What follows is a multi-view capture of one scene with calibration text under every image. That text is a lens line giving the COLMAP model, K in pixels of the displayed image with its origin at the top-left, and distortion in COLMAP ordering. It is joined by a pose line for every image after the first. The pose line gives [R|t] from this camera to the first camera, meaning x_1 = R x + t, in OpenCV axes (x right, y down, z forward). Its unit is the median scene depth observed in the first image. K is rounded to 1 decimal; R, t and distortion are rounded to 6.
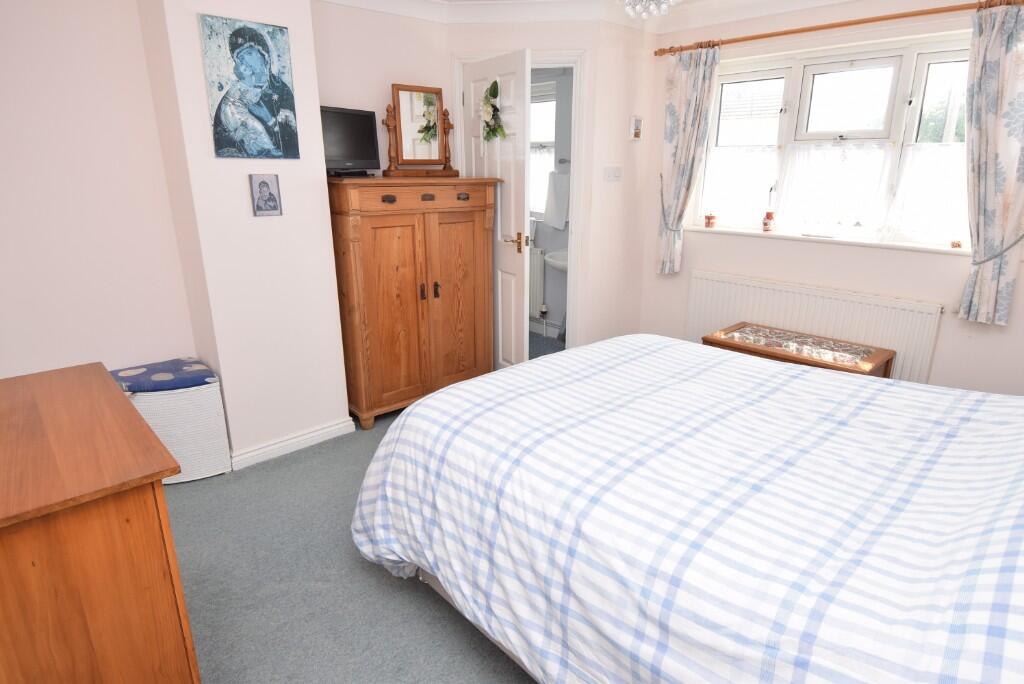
lens RADIAL K [[587.2, 0, 509.4], [0, 587.2, 339.3], [0, 0, 1]] dist [-0.003267, -0.001003]
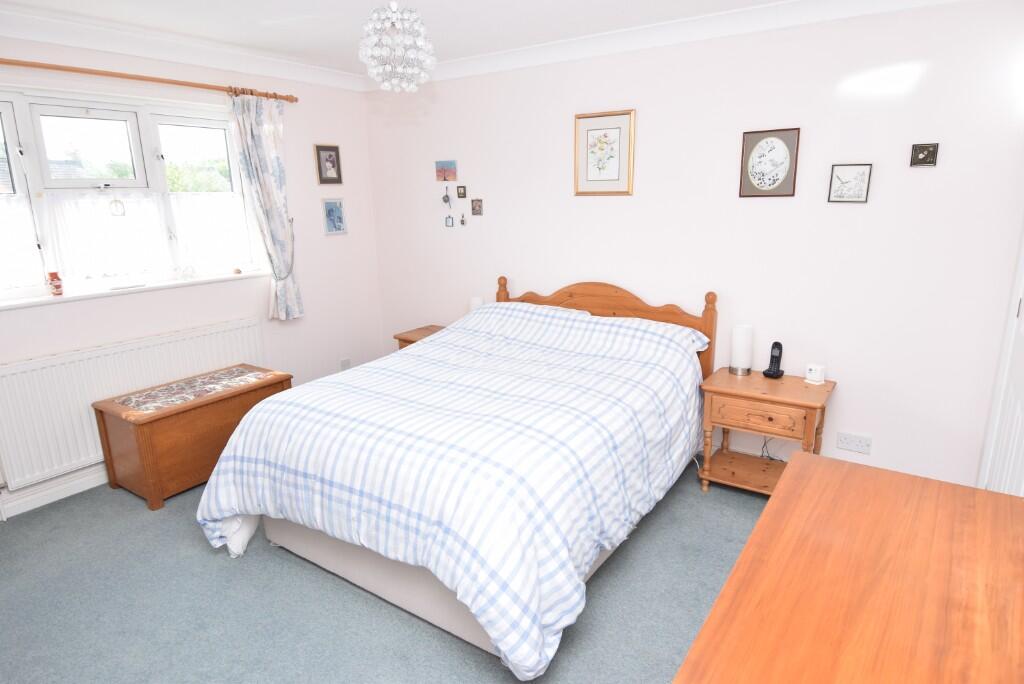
lens RADIAL K [[587.2, 0, 506.9], [0, 587.2, 339.3], [0, 0, 1]] dist [-0.003267, -0.001003]
pose [[-0.212914, -0.223861, 0.951080, -0.570295], [0.301465, 0.910858, 0.281881, -0.196259], [-0.929401, 0.346734, -0.126448, 0.624546]]
